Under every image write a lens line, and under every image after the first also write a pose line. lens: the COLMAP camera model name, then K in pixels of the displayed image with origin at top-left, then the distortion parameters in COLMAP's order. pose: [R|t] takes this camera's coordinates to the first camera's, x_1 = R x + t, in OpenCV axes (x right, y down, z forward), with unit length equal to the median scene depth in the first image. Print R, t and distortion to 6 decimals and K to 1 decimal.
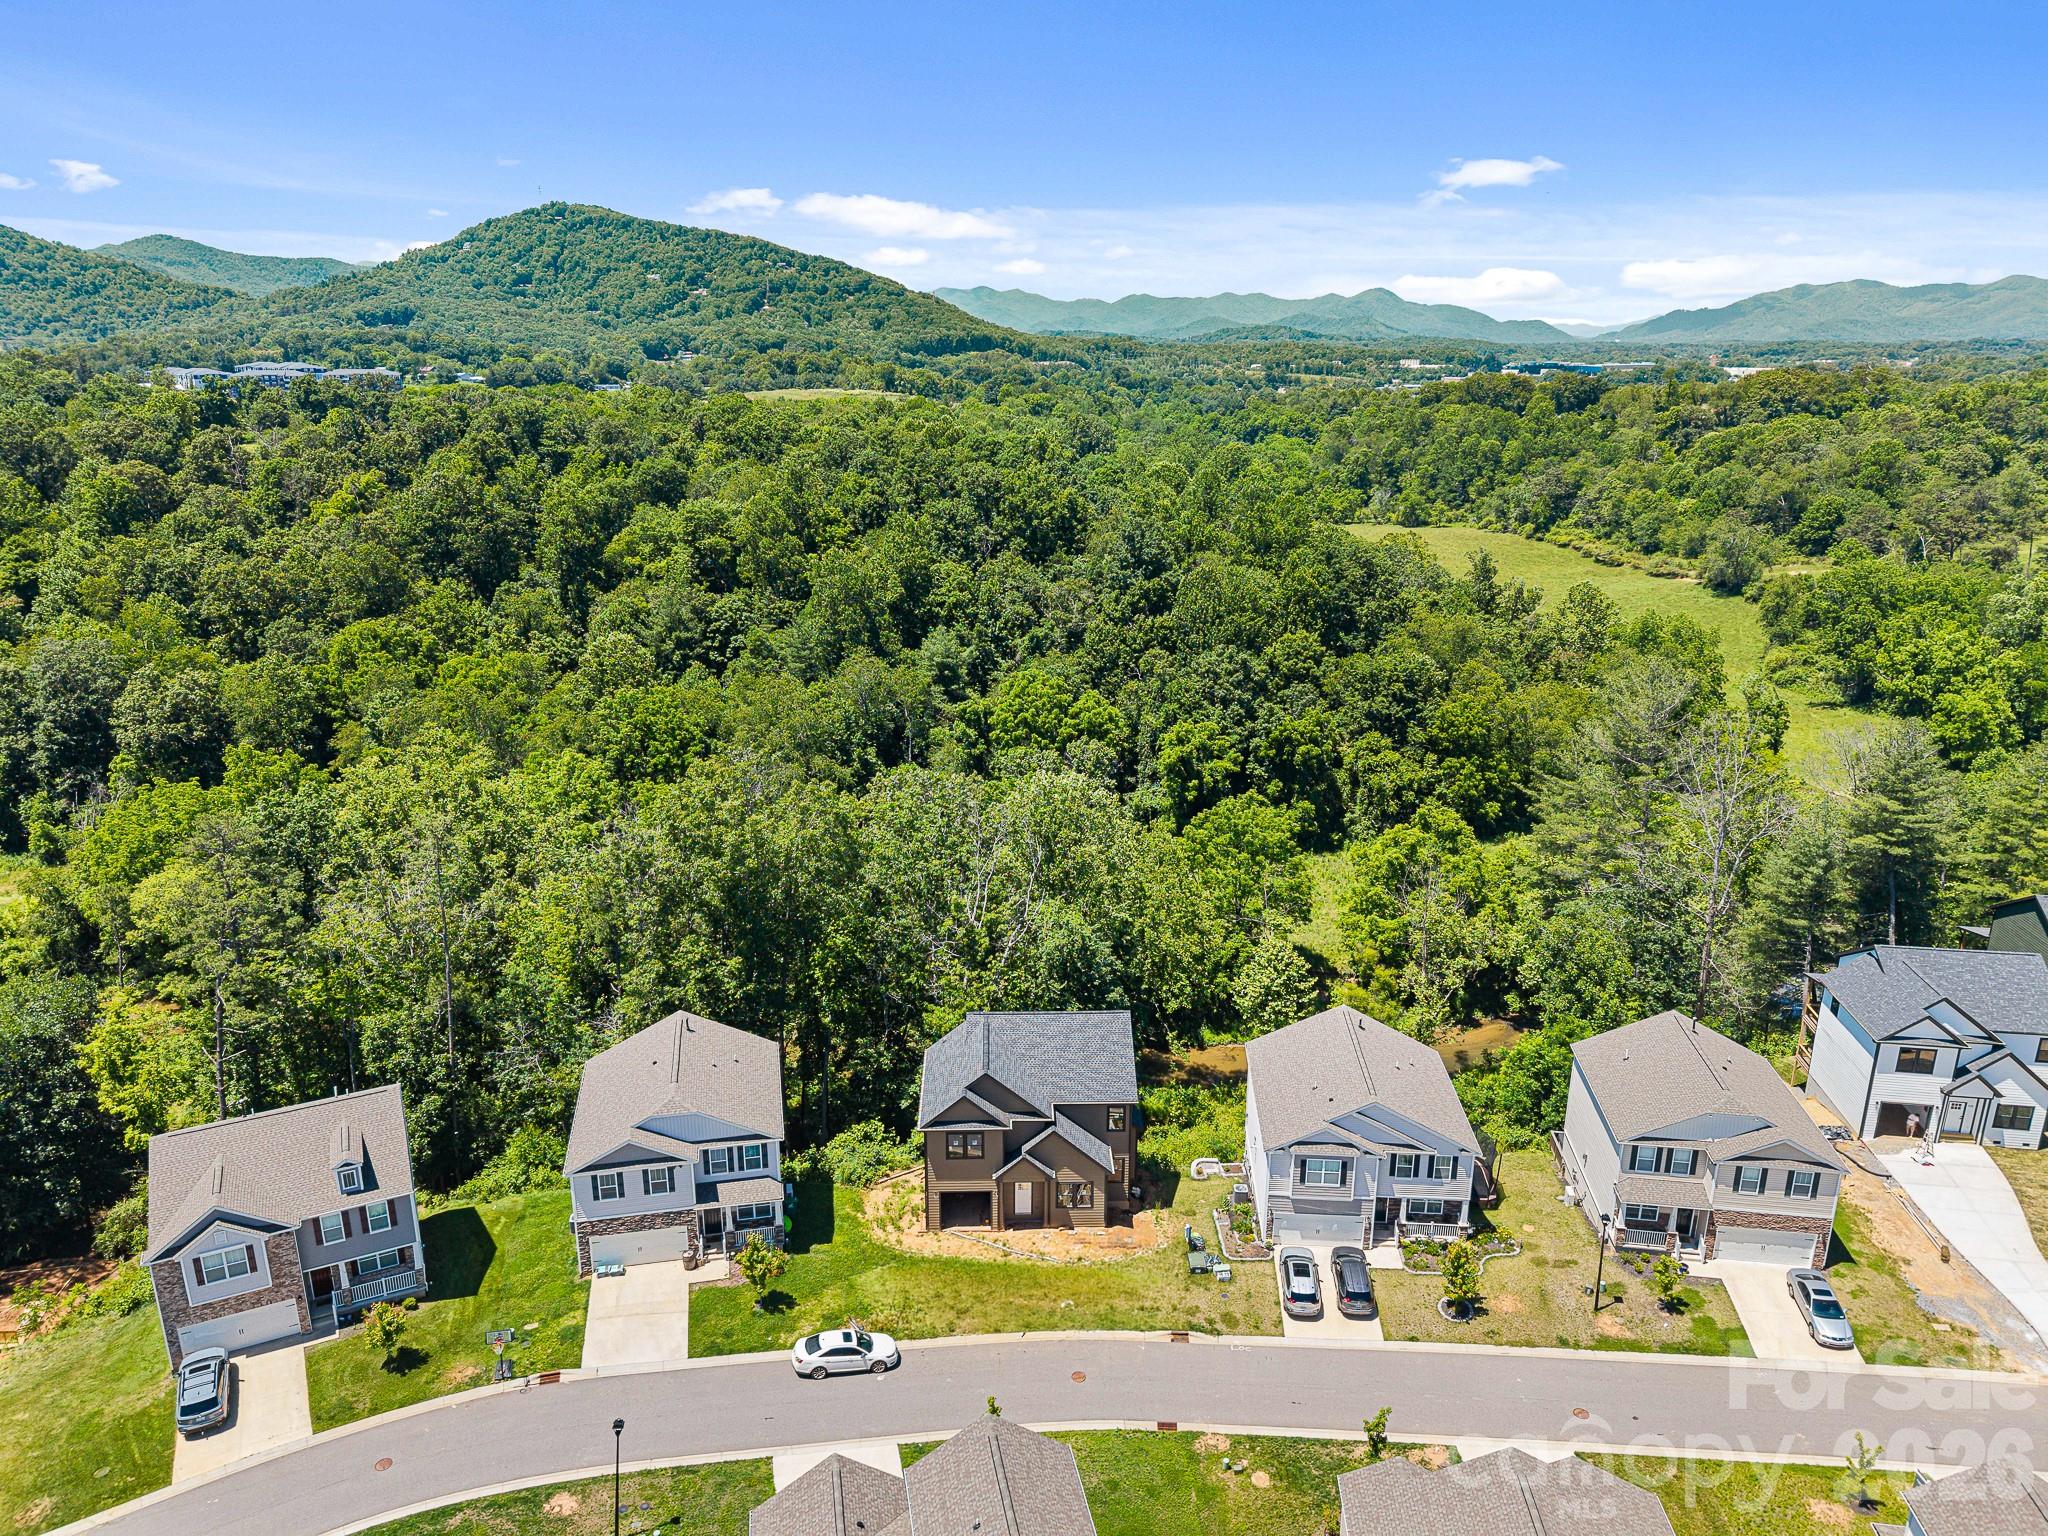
lens RADIAL K [[1383.4, 0, 1024.0], [0, 1383.4, 768.0], [0, 0, 1]] dist [0.067920, -0.118904]
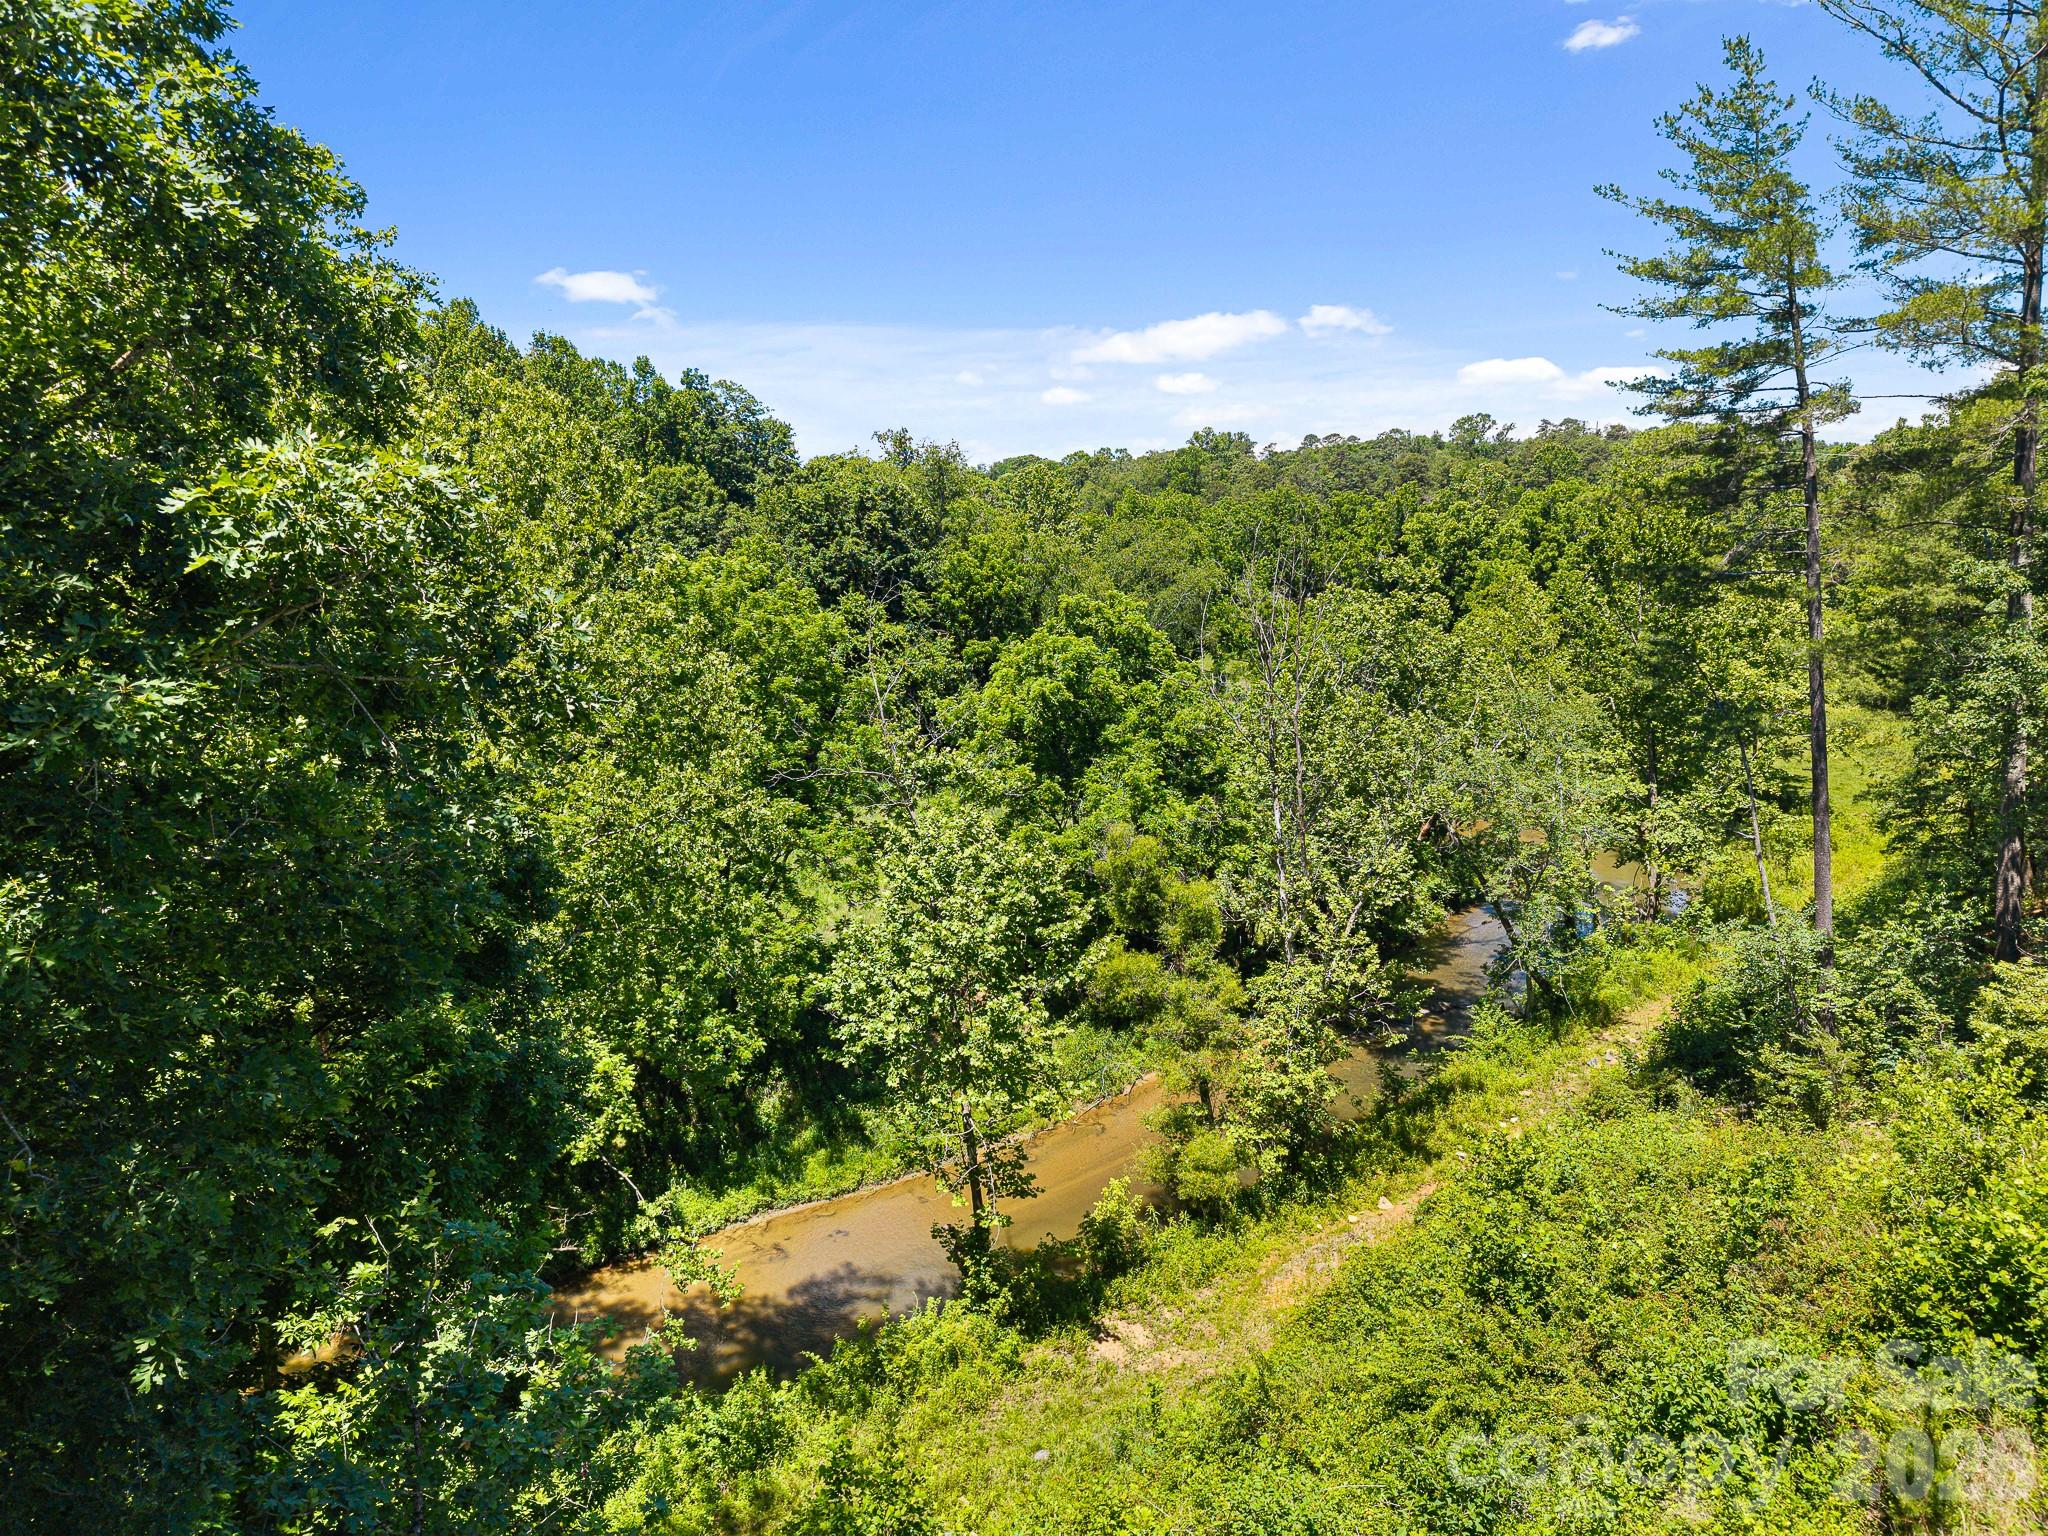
lens RADIAL K [[1374.0, 0, 1024.0], [0, 1374.0, 768.0], [0, 0, 1]] dist [0.007636, -0.002377]
pose [[0.859189, -0.089174, 0.503828, 0.064991], [0.154868, 0.983830, -0.089969, 0.217078], [-0.487658, 0.155327, 0.859106, 1.090074]]
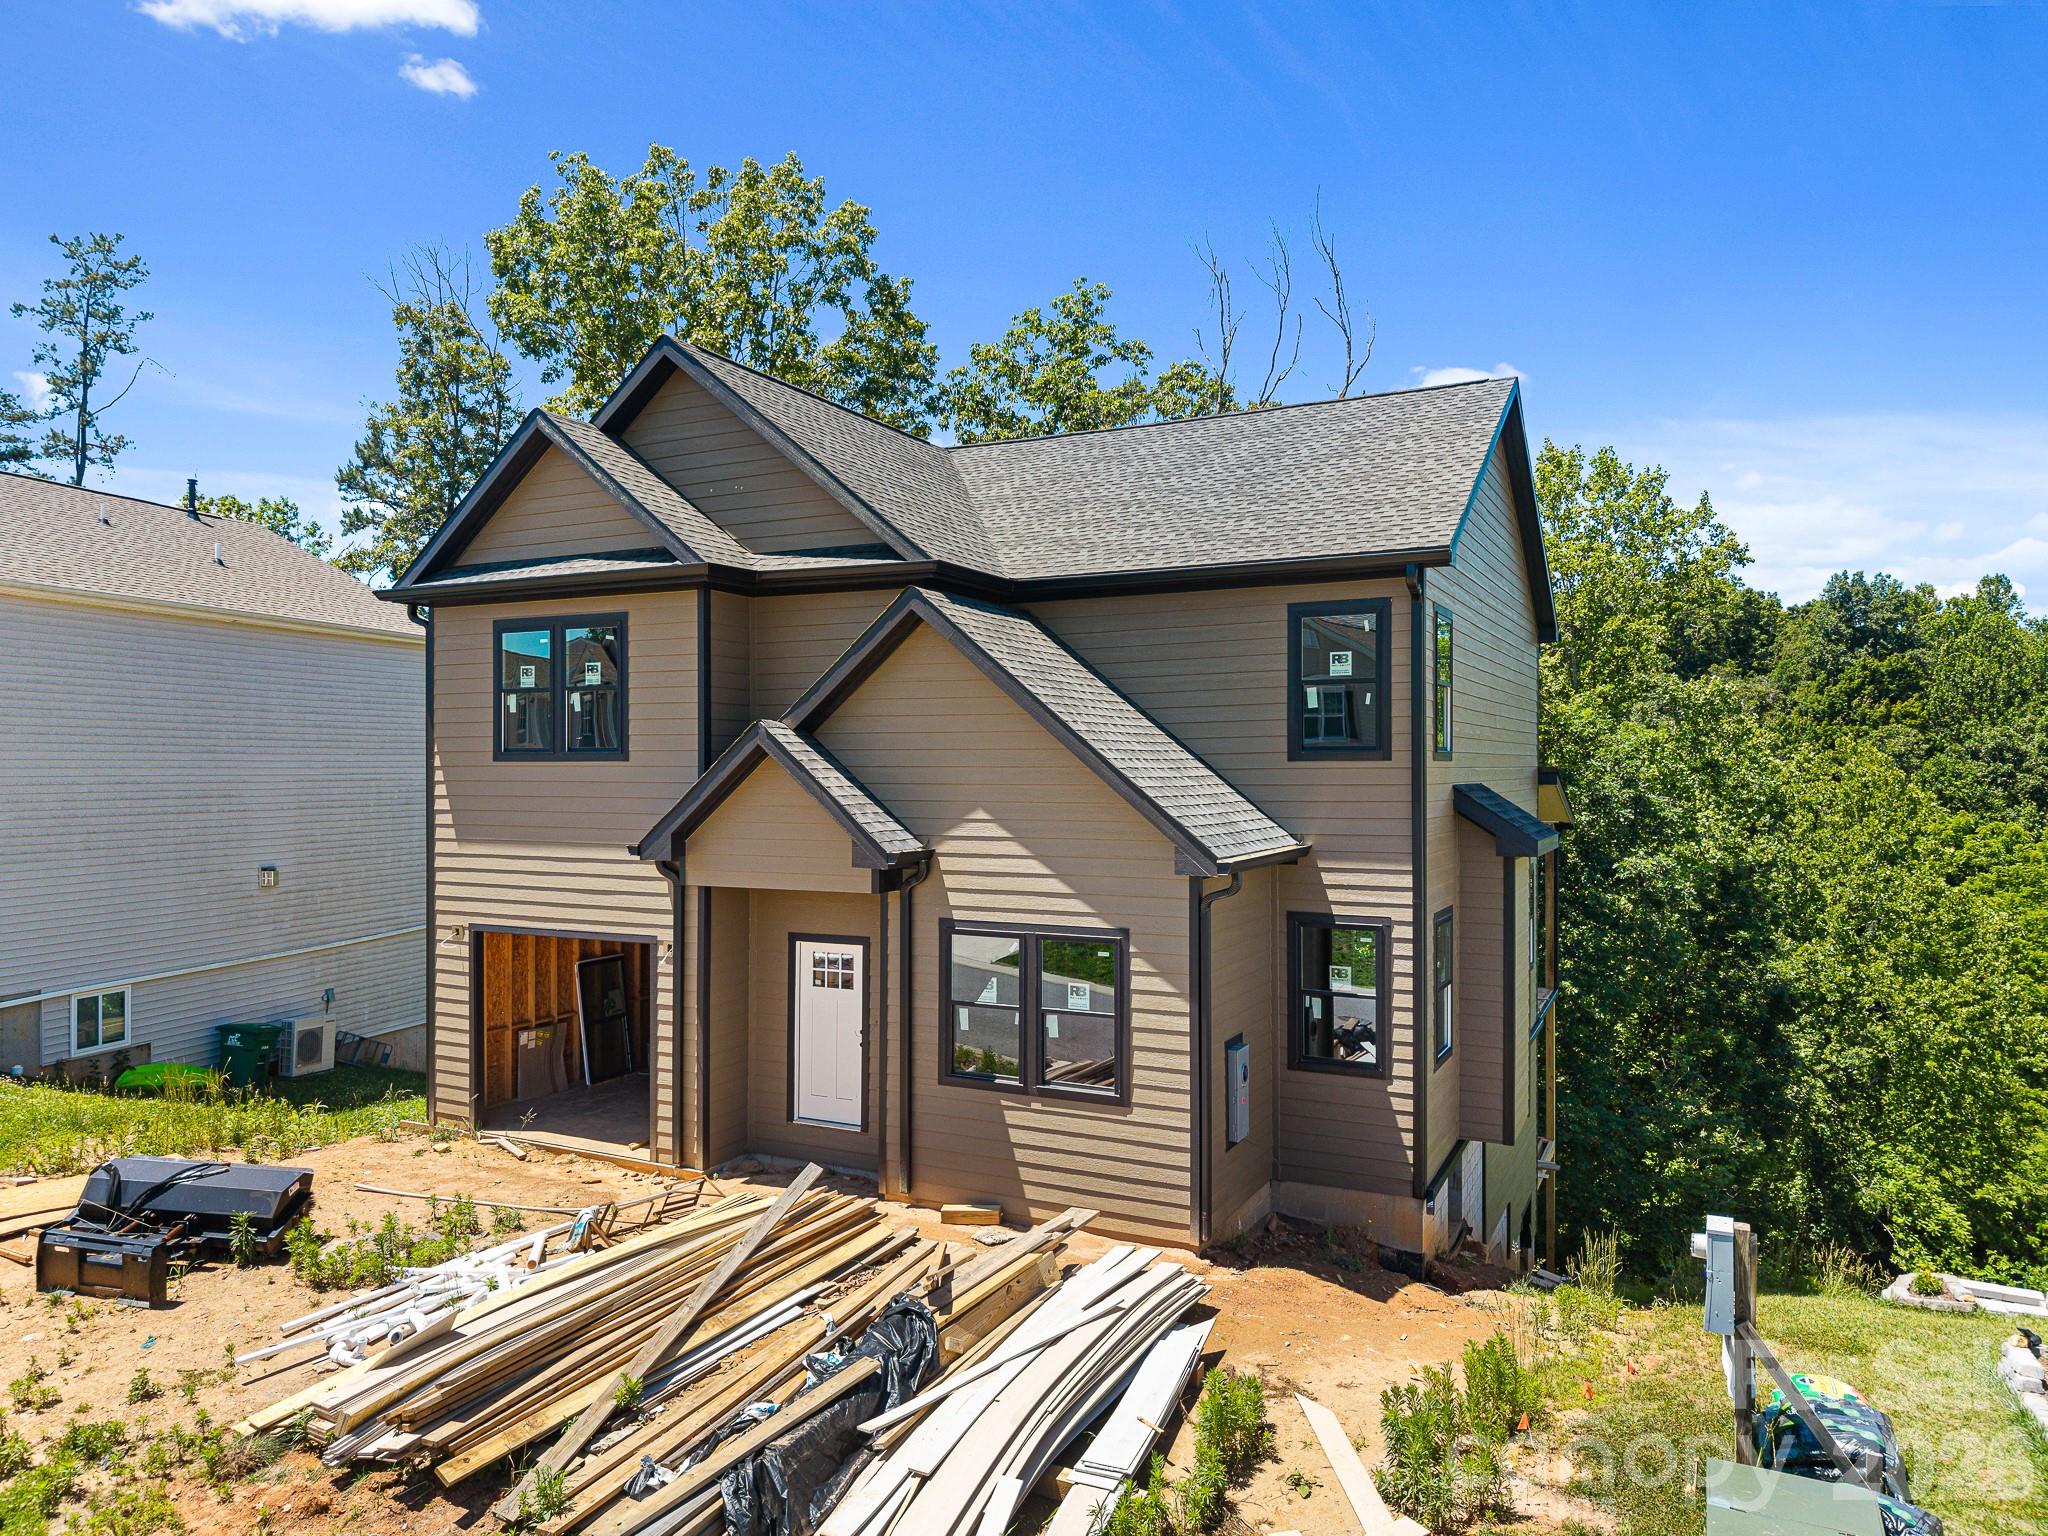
lens RADIAL K [[1374.0, 0, 1024.0], [0, 1374.0, 768.0], [0, 0, 1]] dist [0.007636, -0.002377]
pose [[0.880020, -0.005311, -0.474907, 0.106642], [-0.137372, 0.954350, -0.265227, 0.291174], [0.454636, 0.298644, 0.839117, 0.759266]]
